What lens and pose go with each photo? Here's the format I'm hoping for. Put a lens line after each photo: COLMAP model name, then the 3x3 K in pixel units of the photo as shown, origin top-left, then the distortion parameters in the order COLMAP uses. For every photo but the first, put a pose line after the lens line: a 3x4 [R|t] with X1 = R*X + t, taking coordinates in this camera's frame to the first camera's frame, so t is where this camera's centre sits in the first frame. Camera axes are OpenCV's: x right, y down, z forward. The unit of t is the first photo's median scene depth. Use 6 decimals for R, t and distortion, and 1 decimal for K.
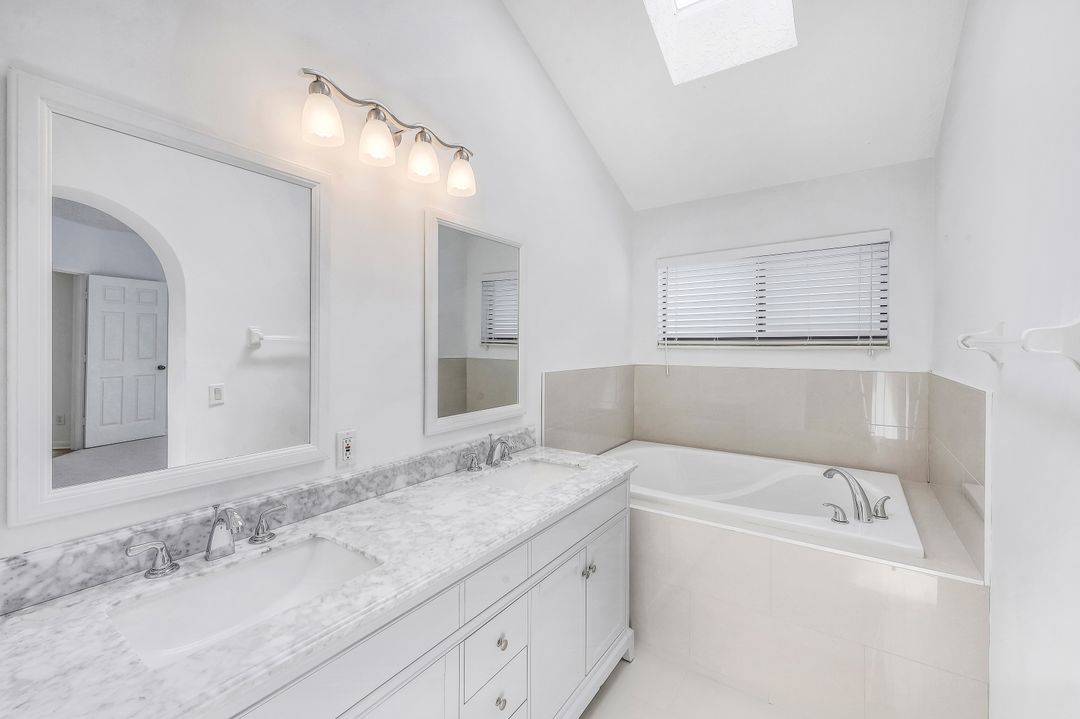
lens RADIAL K [[443.6, 0, 551.5], [0, 443.6, 342.7], [0, 0, 1]] dist [-0.007361, 0.000465]
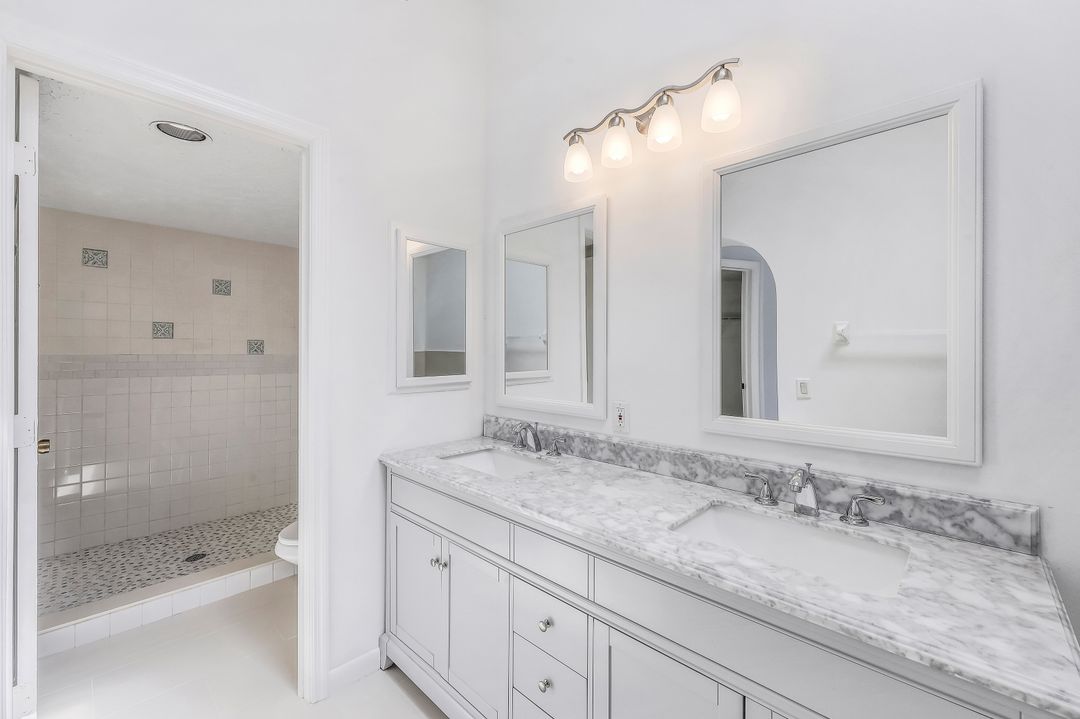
lens RADIAL K [[443.6, 0, 546.1], [0, 443.6, 355.1], [0, 0, 1]] dist [-0.007361, 0.000465]
pose [[-0.169614, -0.004932, -0.985498, 0.700430], [-0.008330, 0.999959, -0.003571, 0.077803], [0.985475, 0.007603, -0.169648, 0.966989]]
